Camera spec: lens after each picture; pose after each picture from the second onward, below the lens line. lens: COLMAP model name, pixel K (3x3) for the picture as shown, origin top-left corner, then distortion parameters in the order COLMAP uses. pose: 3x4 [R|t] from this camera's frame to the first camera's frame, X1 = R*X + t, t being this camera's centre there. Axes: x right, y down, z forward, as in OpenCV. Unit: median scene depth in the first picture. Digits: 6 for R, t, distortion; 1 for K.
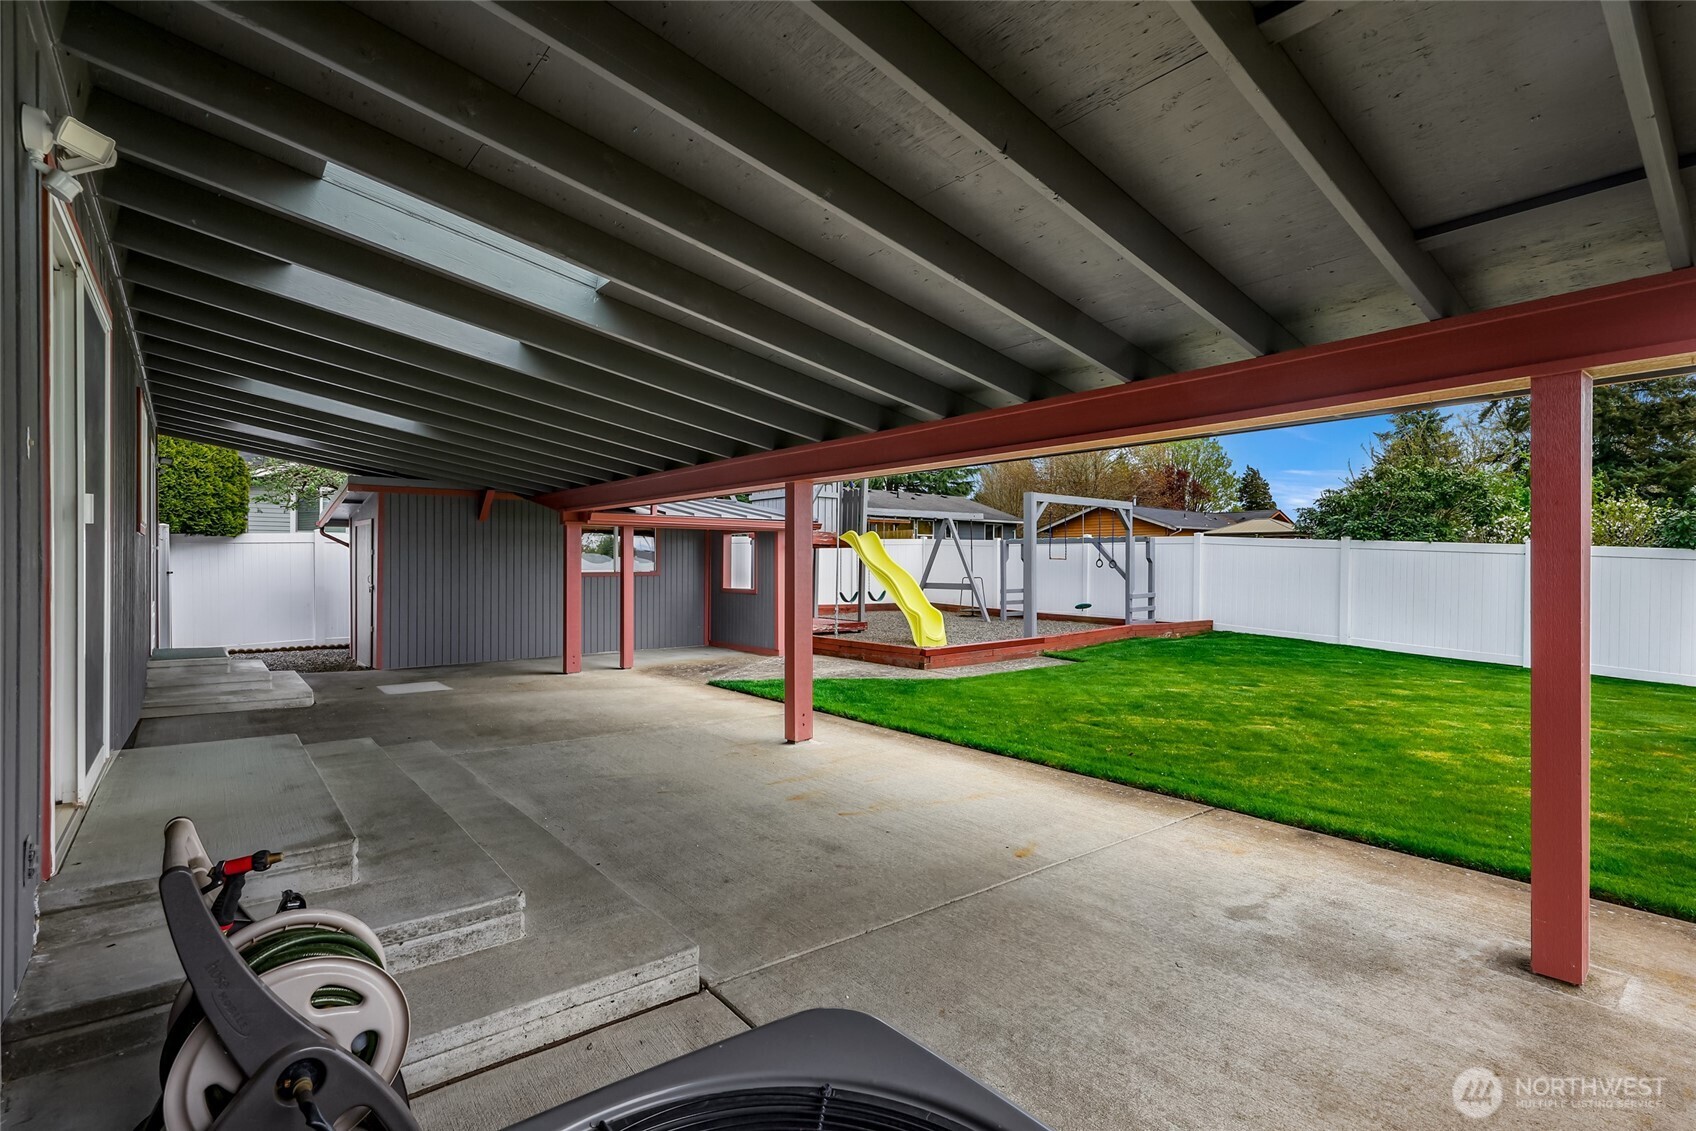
lens RADIAL K [[812.3, 0, 848.0], [0, 812.3, 565.5], [0, 0, 1]] dist [0.000371, 0.000138]
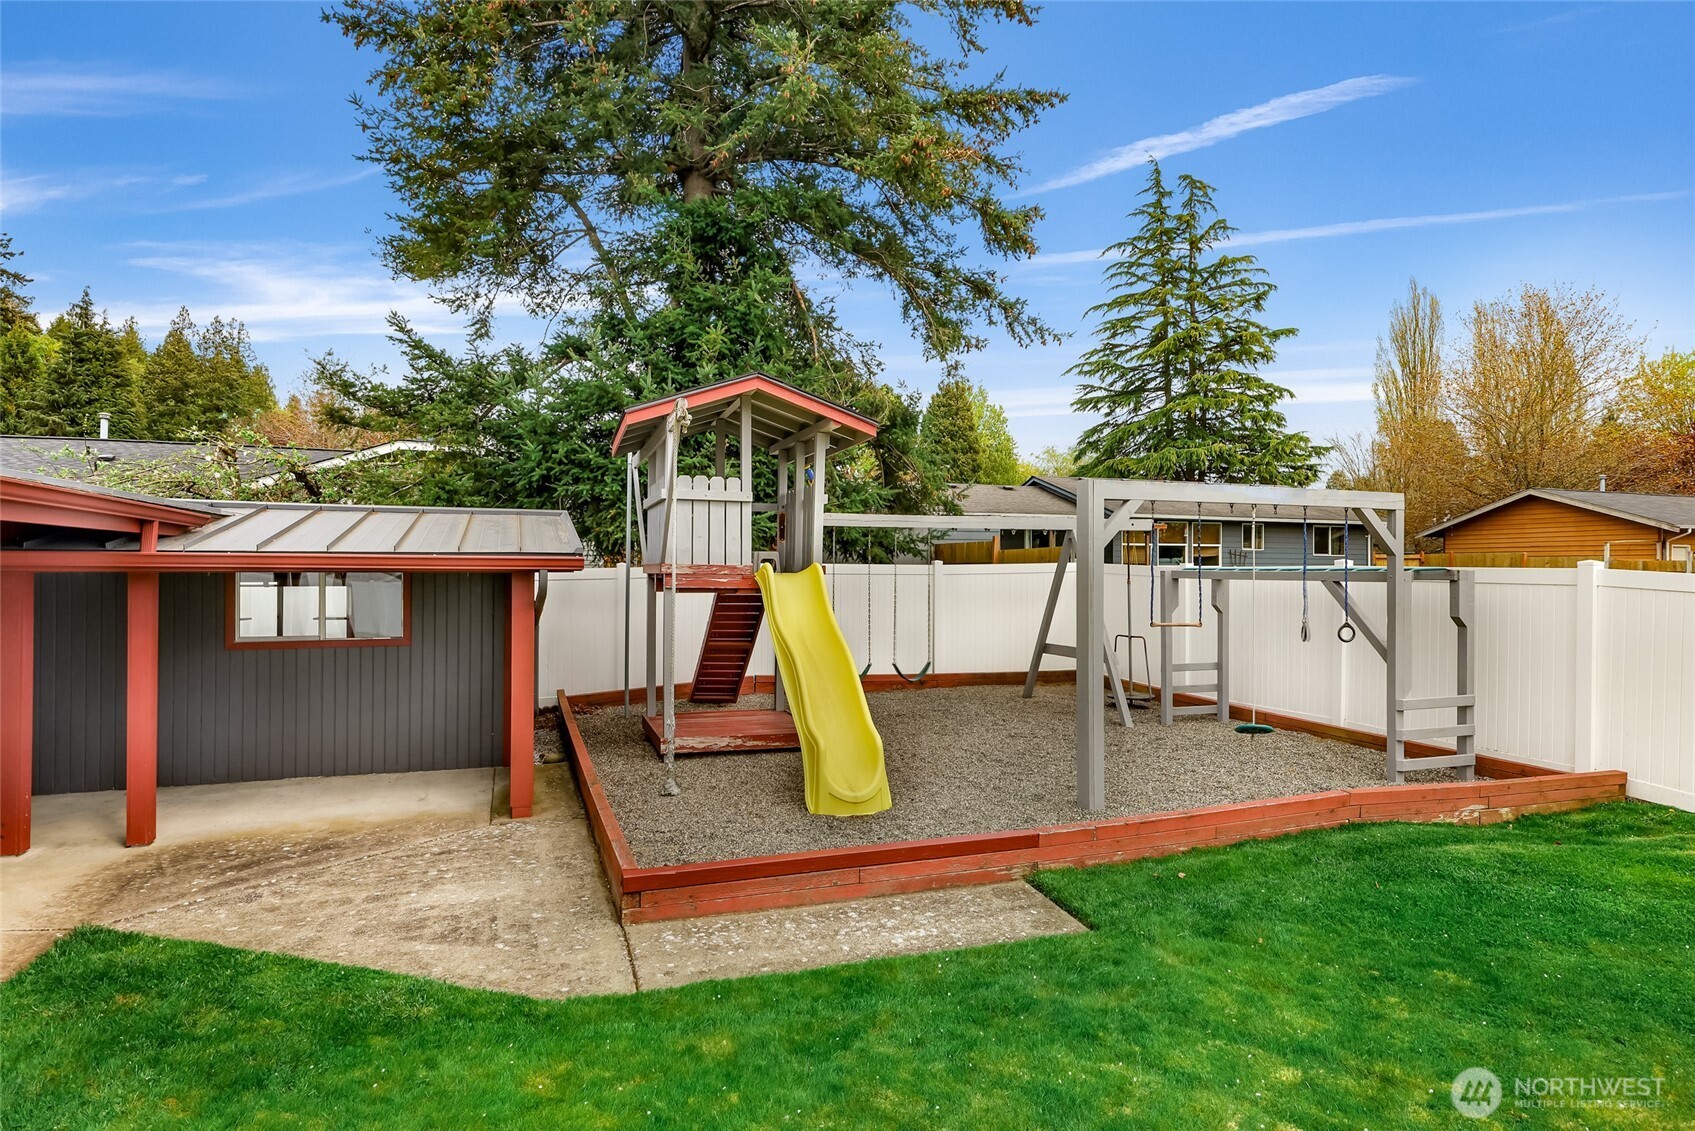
lens RADIAL K [[927.7, 0, 847.5], [0, 927.7, 565.5], [0, 0, 1]] dist [0.000212, 0.000476]
pose [[0.929843, -0.001206, -0.367955, 0.254505], [-0.002165, 0.999959, -0.008750, -0.033248], [0.367951, 0.008933, 0.929802, 0.414438]]
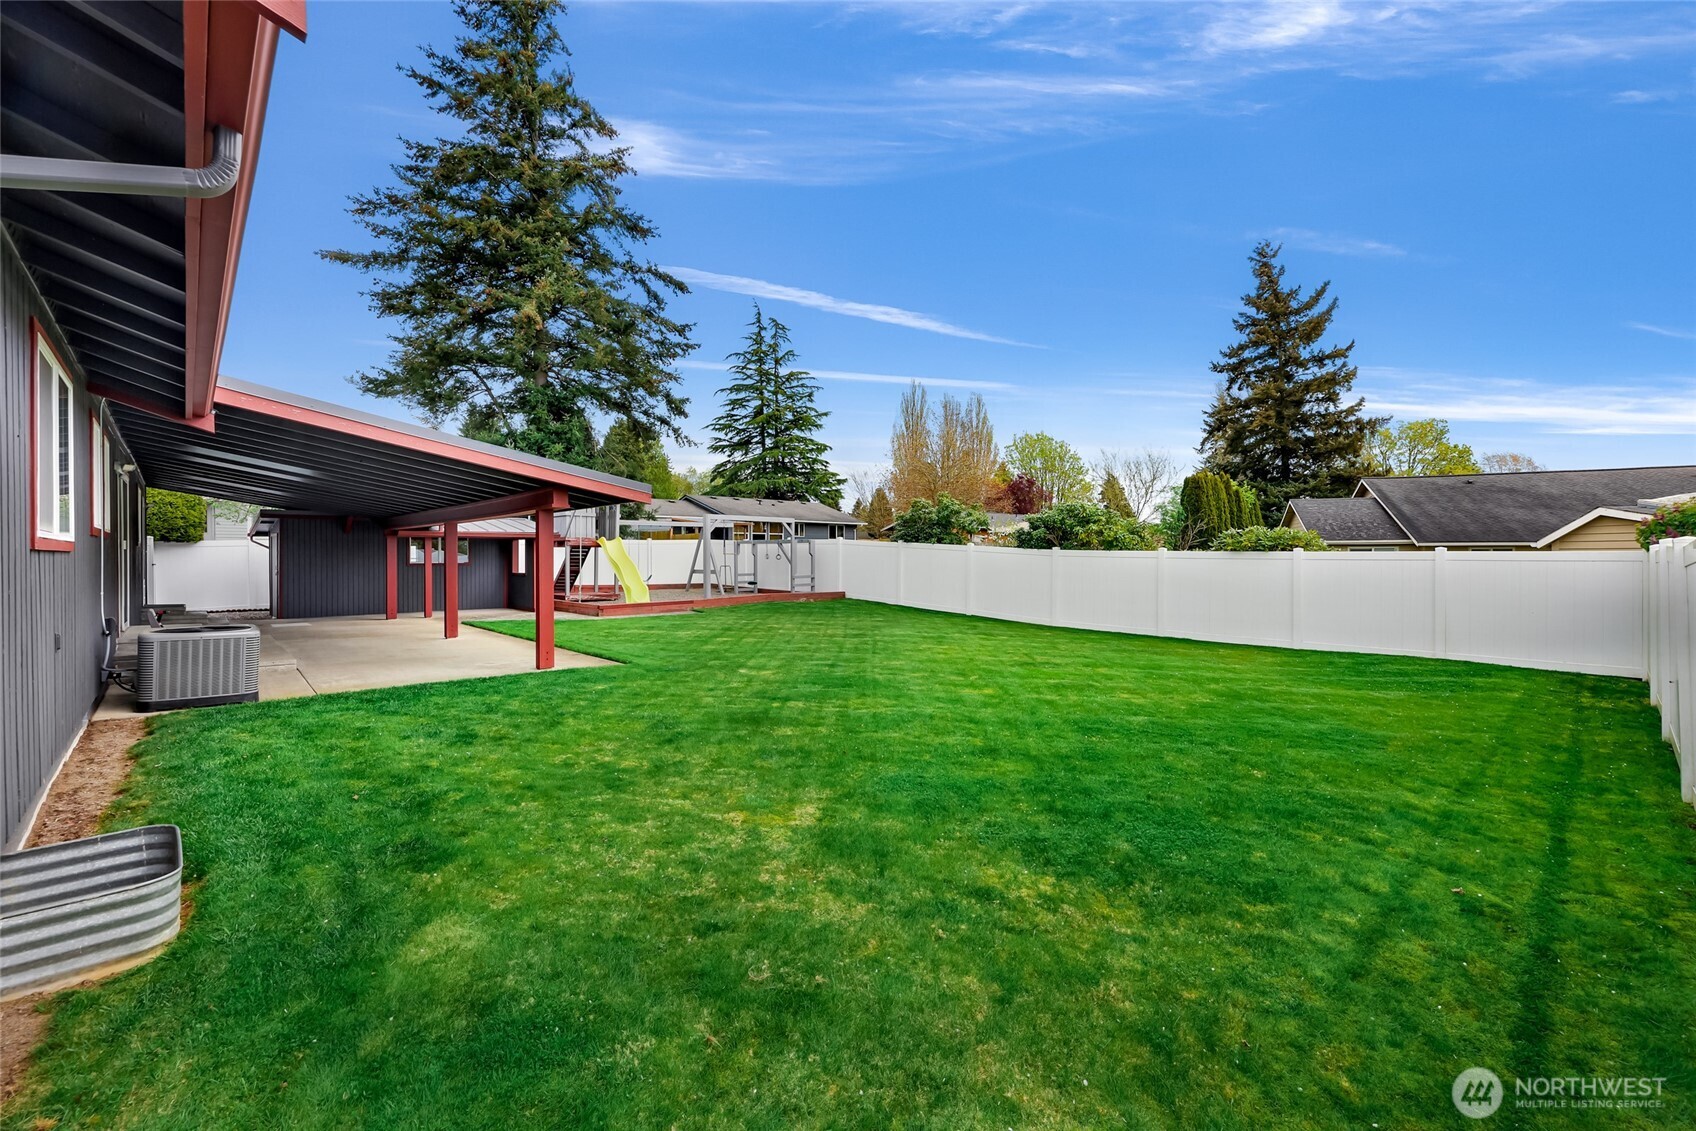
lens RADIAL K [[740.5, 0, 868.9], [0, 740.5, 557.4], [0, 0, 1]] dist [-0.000950, -0.000159]
pose [[0.997700, -0.004645, 0.067624, 0.400732], [0.004641, 0.999989, 0.000204, 0.000209], [-0.067624, 0.000111, 0.997711, -0.466931]]
